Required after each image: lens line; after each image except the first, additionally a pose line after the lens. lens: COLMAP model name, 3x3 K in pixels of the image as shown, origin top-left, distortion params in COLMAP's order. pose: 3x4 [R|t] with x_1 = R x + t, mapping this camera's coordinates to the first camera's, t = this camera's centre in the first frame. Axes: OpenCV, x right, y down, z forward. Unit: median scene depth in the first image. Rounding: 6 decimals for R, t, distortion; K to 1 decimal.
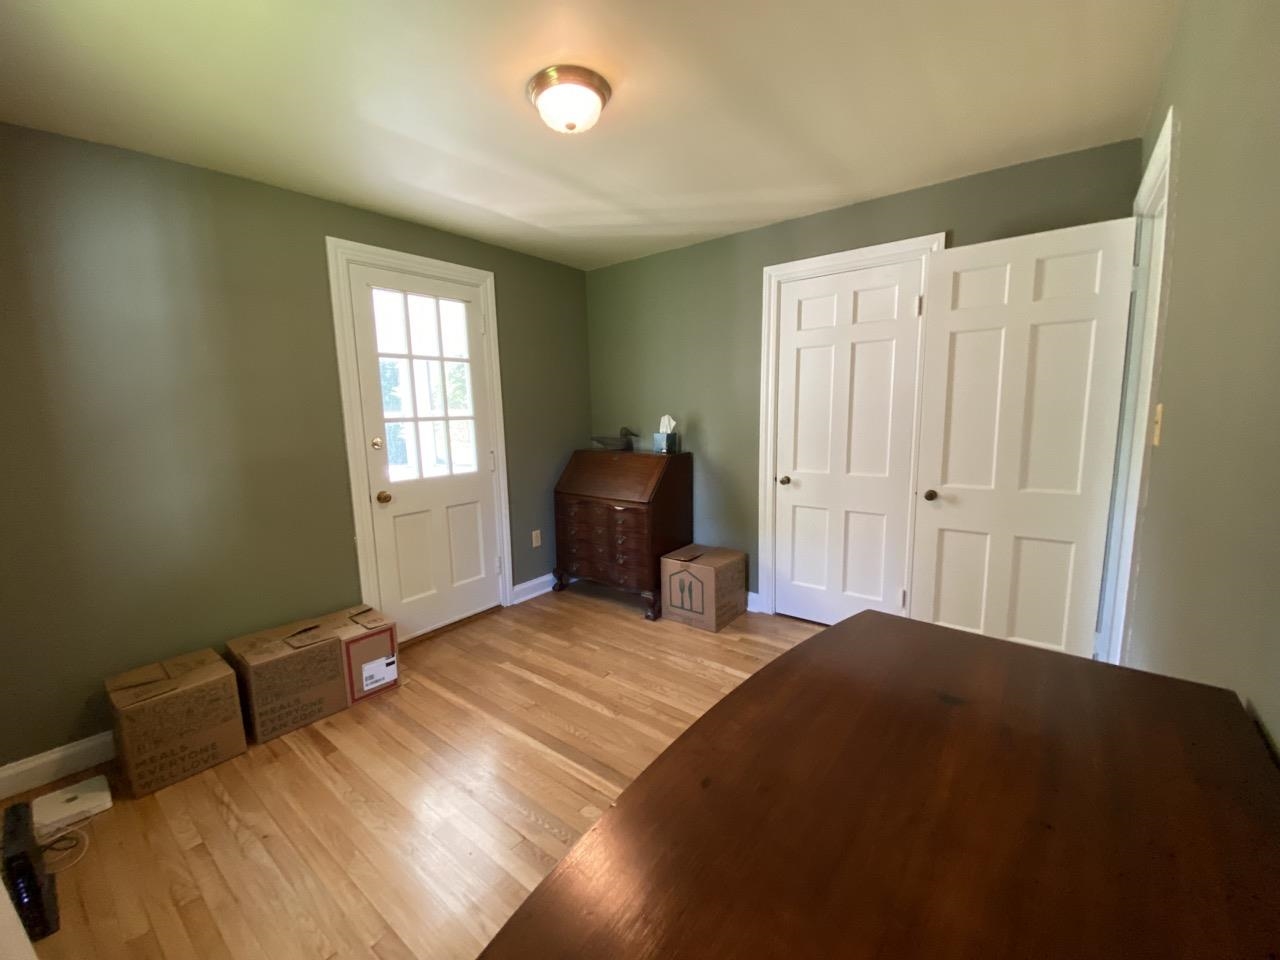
lens RADIAL K [[507.3, 0, 643.7], [0, 507.3, 480.0], [0, 0, 1]] dist [-0.012076, -0.002966]
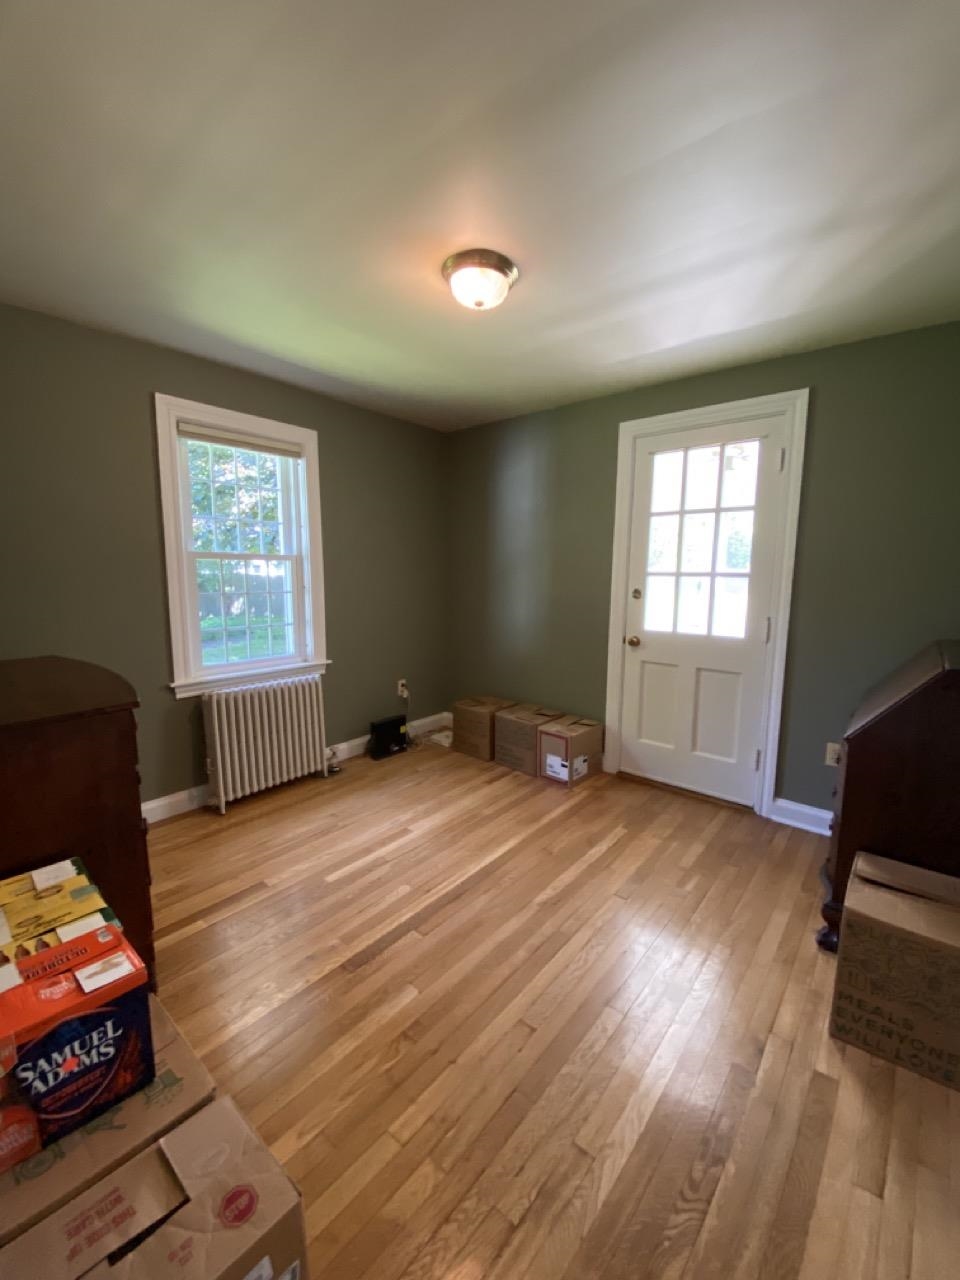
lens RADIAL K [[507.3, 0, 477.7], [0, 507.3, 641.4], [0, 0, 1]] dist [-0.012076, -0.002966]
pose [[-0.043276, 0.157544, -0.986563, 0.590671], [-0.157676, 0.974035, 0.162460, -0.090944], [0.986542, 0.162588, -0.017311, 0.646555]]
